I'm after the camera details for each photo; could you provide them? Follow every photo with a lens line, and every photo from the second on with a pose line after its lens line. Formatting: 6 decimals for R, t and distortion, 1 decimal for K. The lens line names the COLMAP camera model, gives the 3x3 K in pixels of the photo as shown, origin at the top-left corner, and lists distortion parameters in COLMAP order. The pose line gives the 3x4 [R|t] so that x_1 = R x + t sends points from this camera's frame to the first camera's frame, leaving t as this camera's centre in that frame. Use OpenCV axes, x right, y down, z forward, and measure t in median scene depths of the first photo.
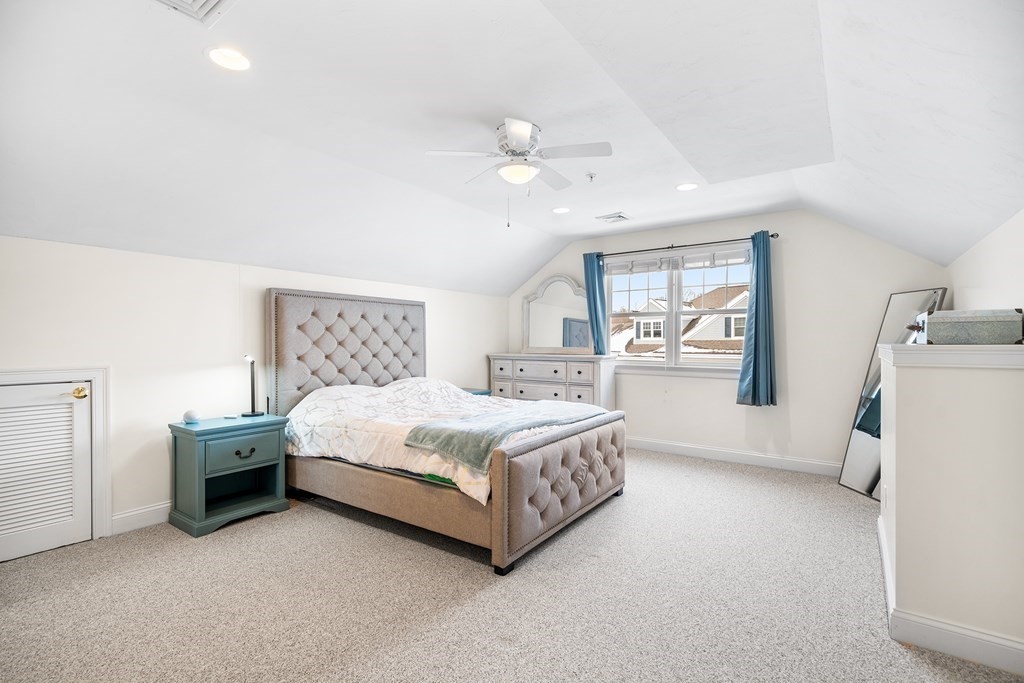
lens RADIAL K [[465.8, 0, 507.8], [0, 465.8, 344.0], [0, 0, 1]] dist [-0.024531, -0.000228]
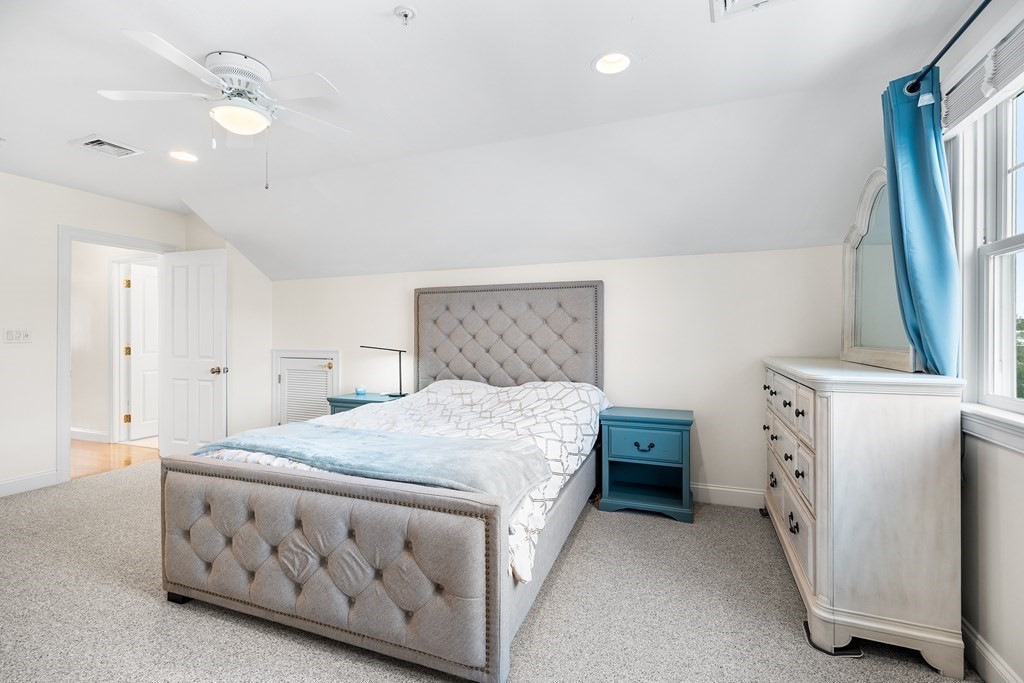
lens RADIAL K [[466.5, 0, 509.1], [0, 466.5, 333.8], [0, 0, 1]] dist [0.003987, -0.000685]
pose [[0.247199, -0.001990, -0.968963, 0.567938], [-0.005126, 0.999981, -0.003362, -0.003913], [0.968951, 0.005798, 0.247184, 0.786325]]
